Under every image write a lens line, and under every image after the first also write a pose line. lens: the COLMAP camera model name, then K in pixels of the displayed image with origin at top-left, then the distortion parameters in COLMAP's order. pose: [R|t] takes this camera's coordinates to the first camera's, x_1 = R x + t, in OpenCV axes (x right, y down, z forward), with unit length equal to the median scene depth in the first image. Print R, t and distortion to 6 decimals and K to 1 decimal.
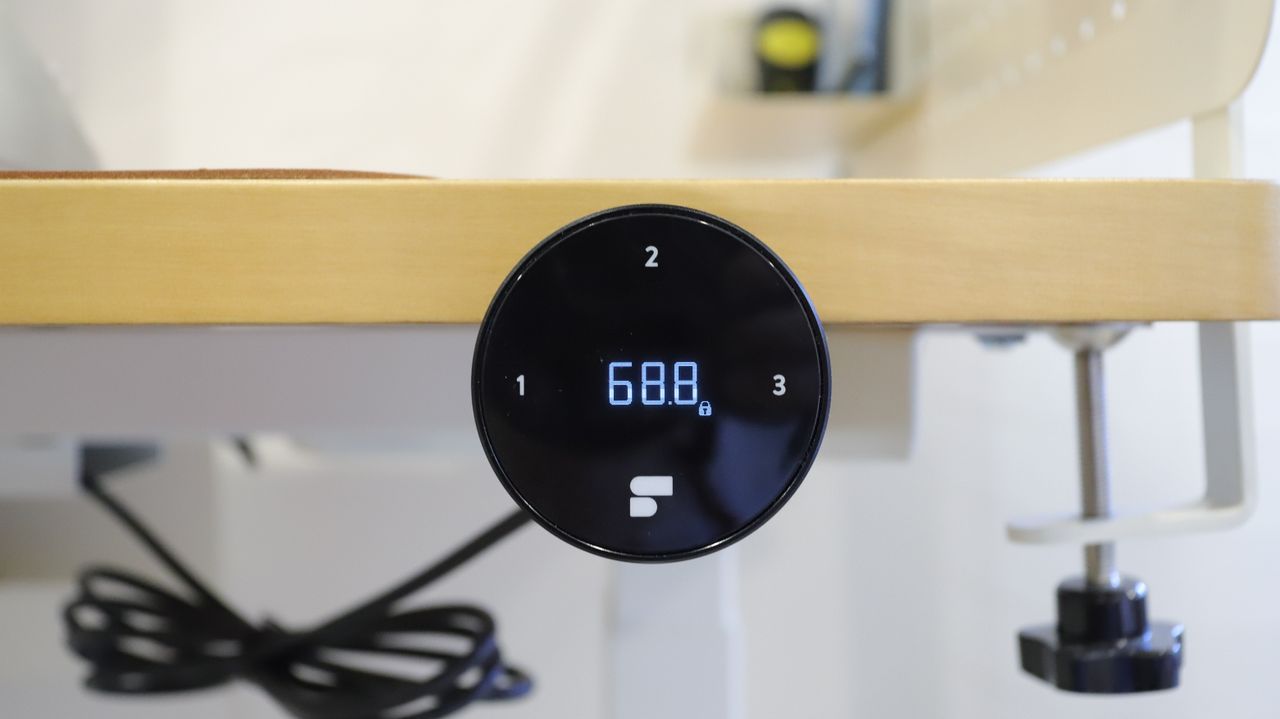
lens RADIAL K [[1370.7, 0, 640.0], [0, 1370.7, 359.5], [0, 0, 1]] dist [-0.002202, -0.028339]
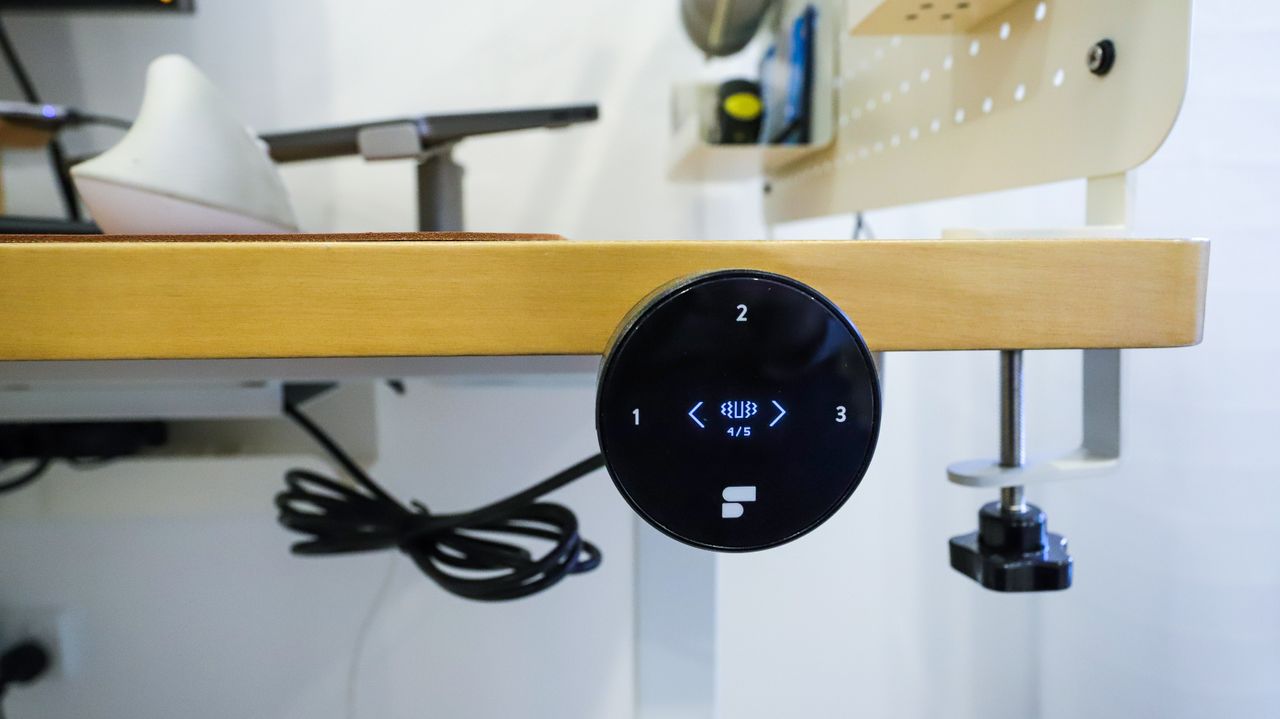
lens RADIAL K [[797.3, 0, 640.0], [0, 797.3, 359.5], [0, 0, 1]] dist [-0.001550, -0.000685]
pose [[0.999469, -0.006882, 0.031843, -0.095946], [0.003876, 0.995608, 0.093545, -0.091111], [-0.032347, -0.093372, 0.995106, 0.256544]]
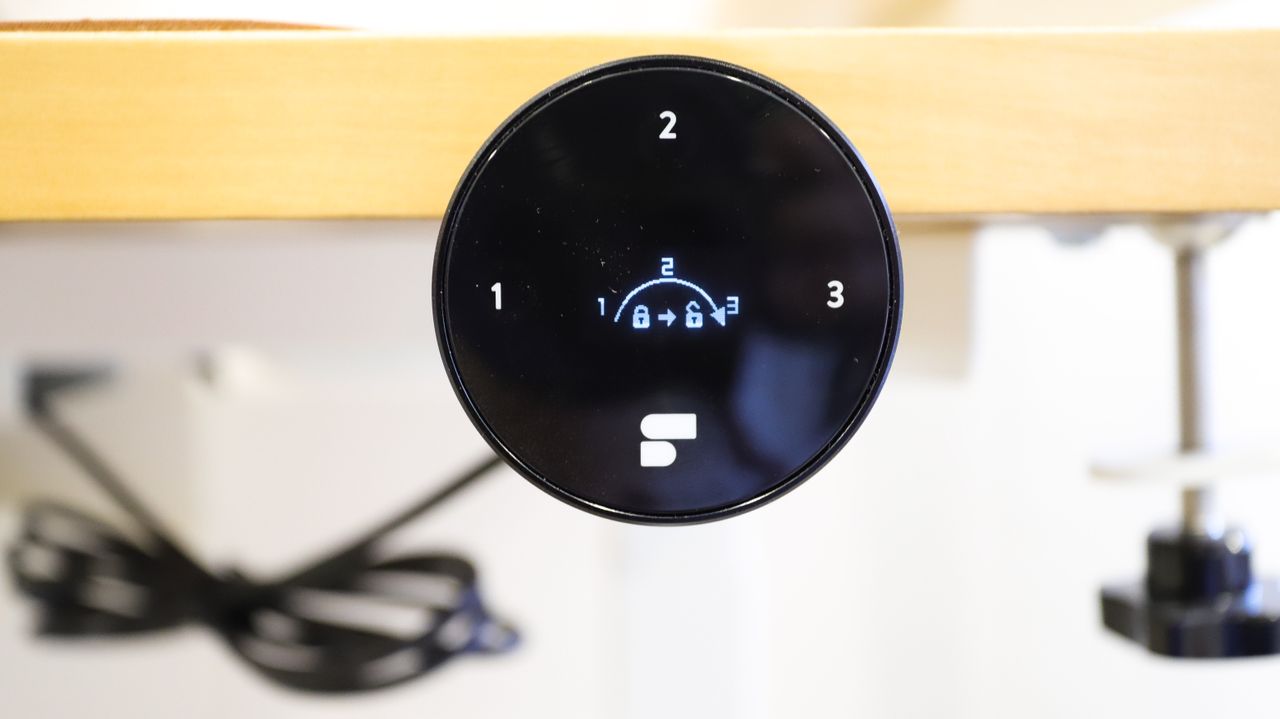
lens RADIAL K [[1370.7, 0, 640.0], [0, 1370.7, 359.5], [0, 0, 1]] dist [-0.002202, -0.028339]
pose [[0.999975, -0.005361, 0.004654, -0.010018], [0.005033, 0.997675, 0.067972, 0.002209], [-0.005008, -0.067947, 0.997676, 0.214009]]
